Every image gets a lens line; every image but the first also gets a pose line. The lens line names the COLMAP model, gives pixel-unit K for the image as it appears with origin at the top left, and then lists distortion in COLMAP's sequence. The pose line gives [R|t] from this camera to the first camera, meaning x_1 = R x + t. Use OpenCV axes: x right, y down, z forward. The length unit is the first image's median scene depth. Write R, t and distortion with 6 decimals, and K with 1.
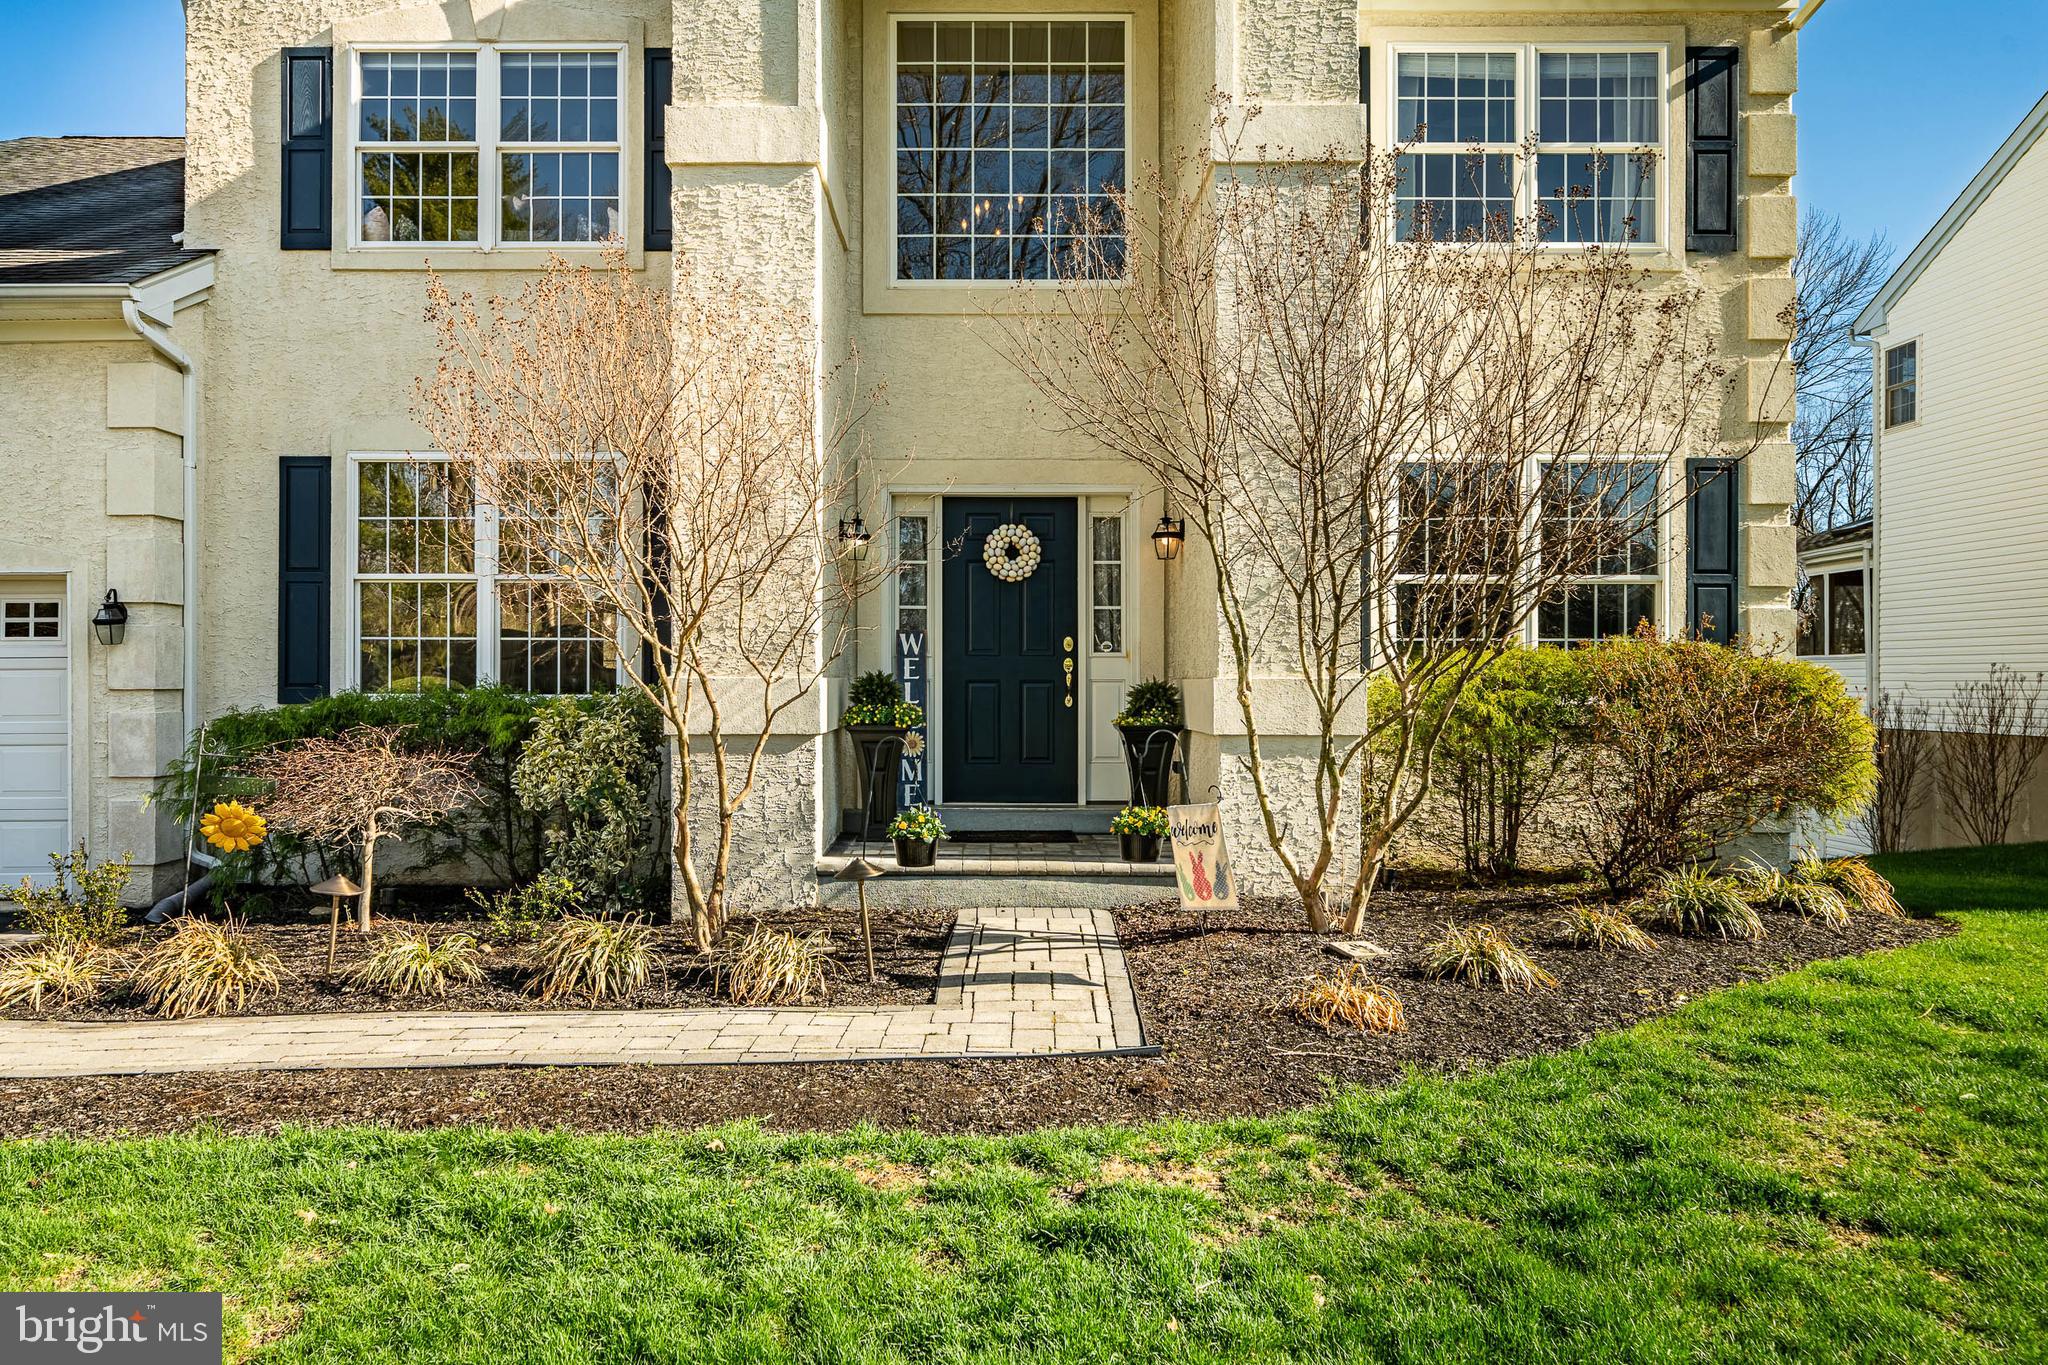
lens RADIAL K [[1391.7, 0, 985.0], [0, 1391.7, 677.7], [0, 0, 1]] dist [-0.007168, 0.003808]
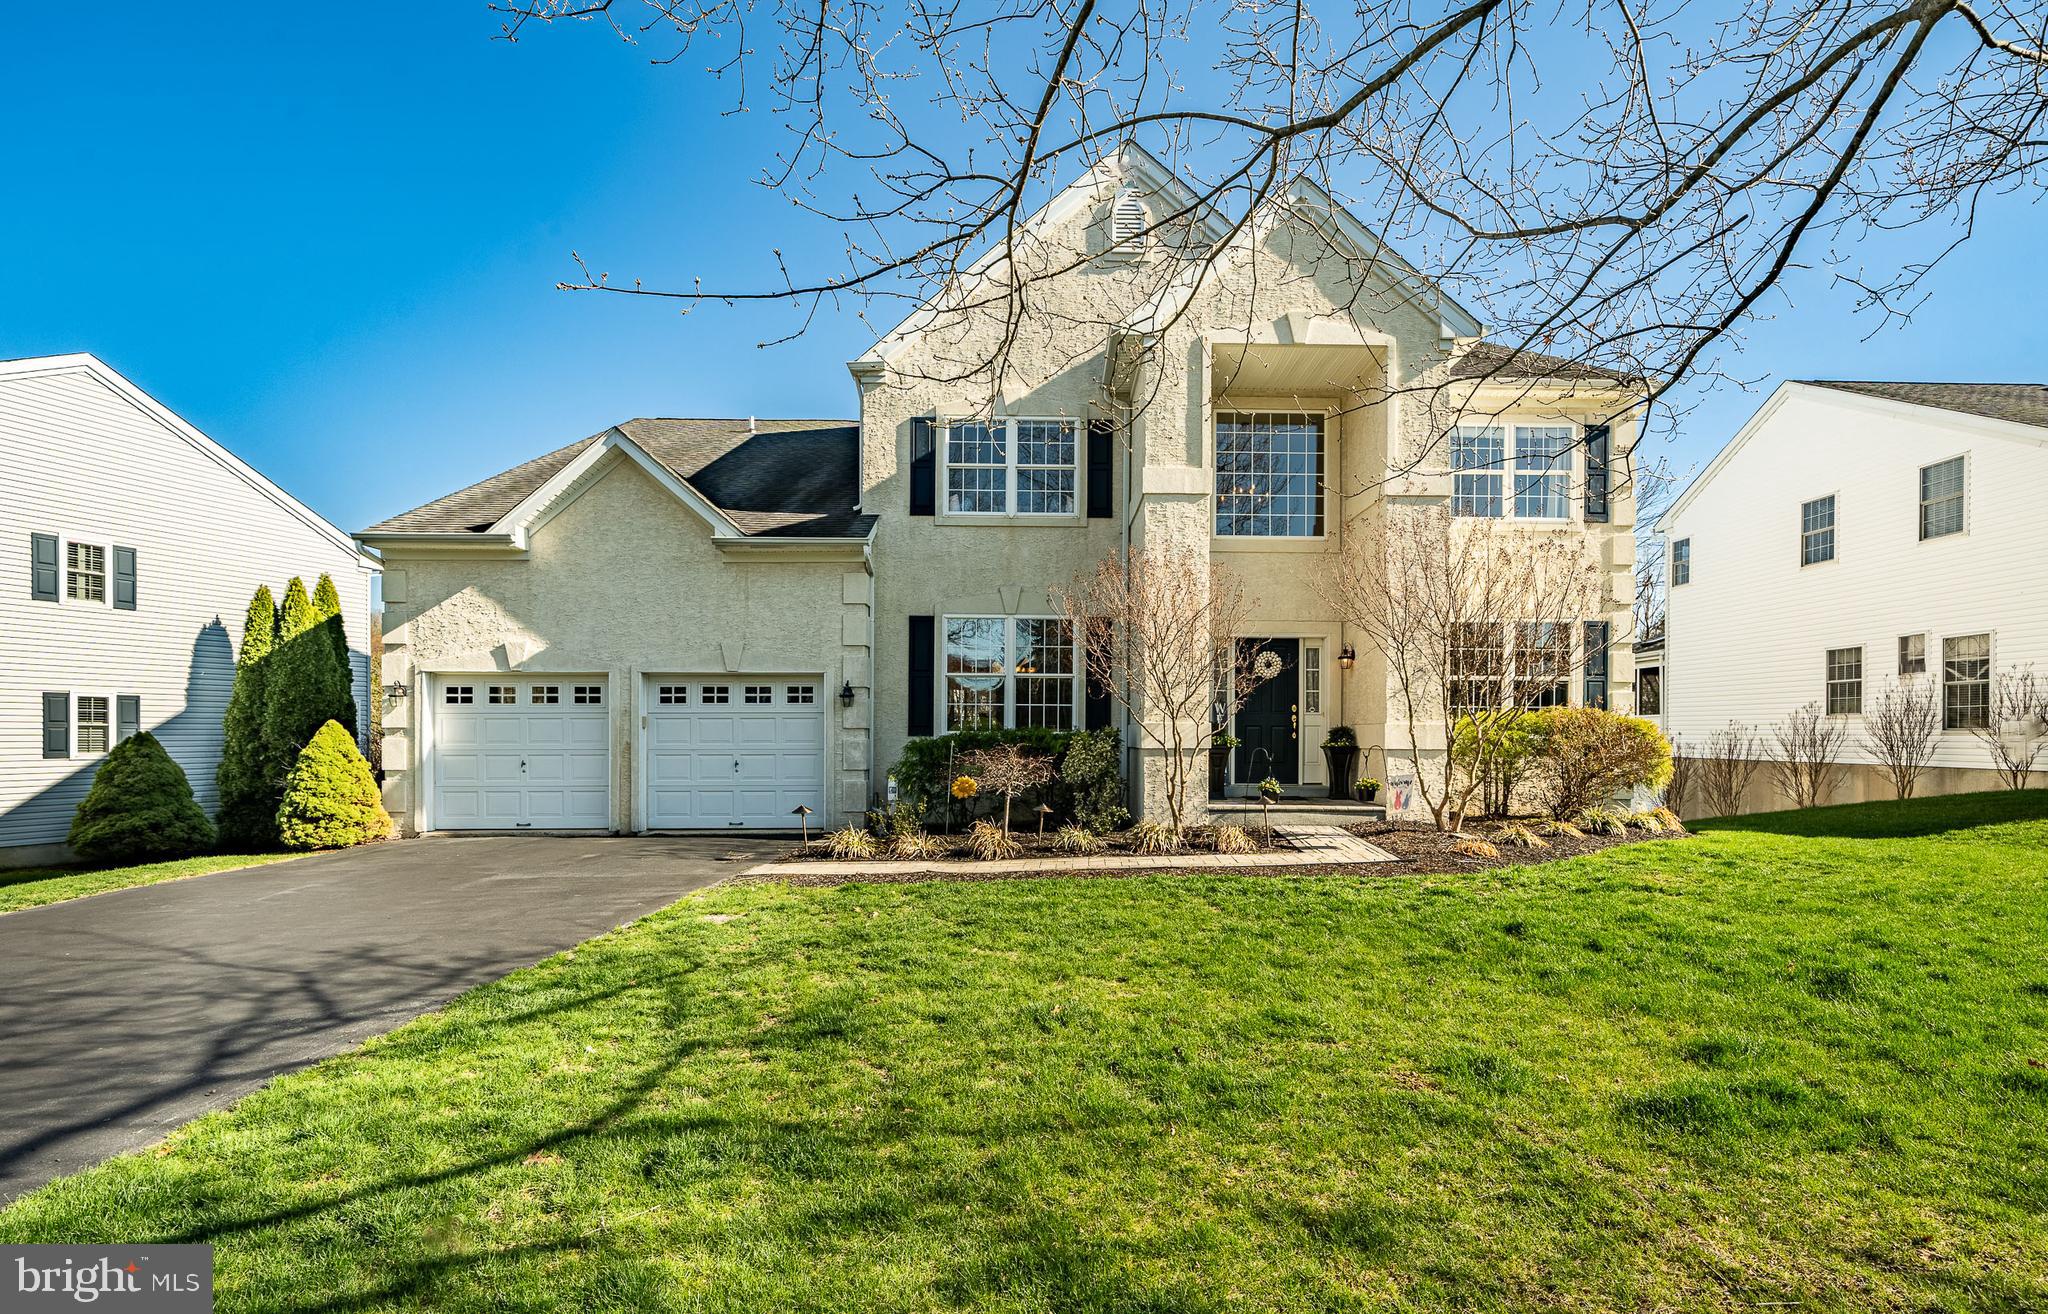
lens RADIAL K [[991.6, 0, 1052.4], [0, 991.6, 734.4], [0, 0, 1]] dist [-0.005852, -0.001905]
pose [[0.999759, 0.003352, 0.021707, -0.336188], [-0.003474, 0.999978, 0.005579, 0.007962], [-0.021688, -0.005653, 0.999749, -0.488001]]
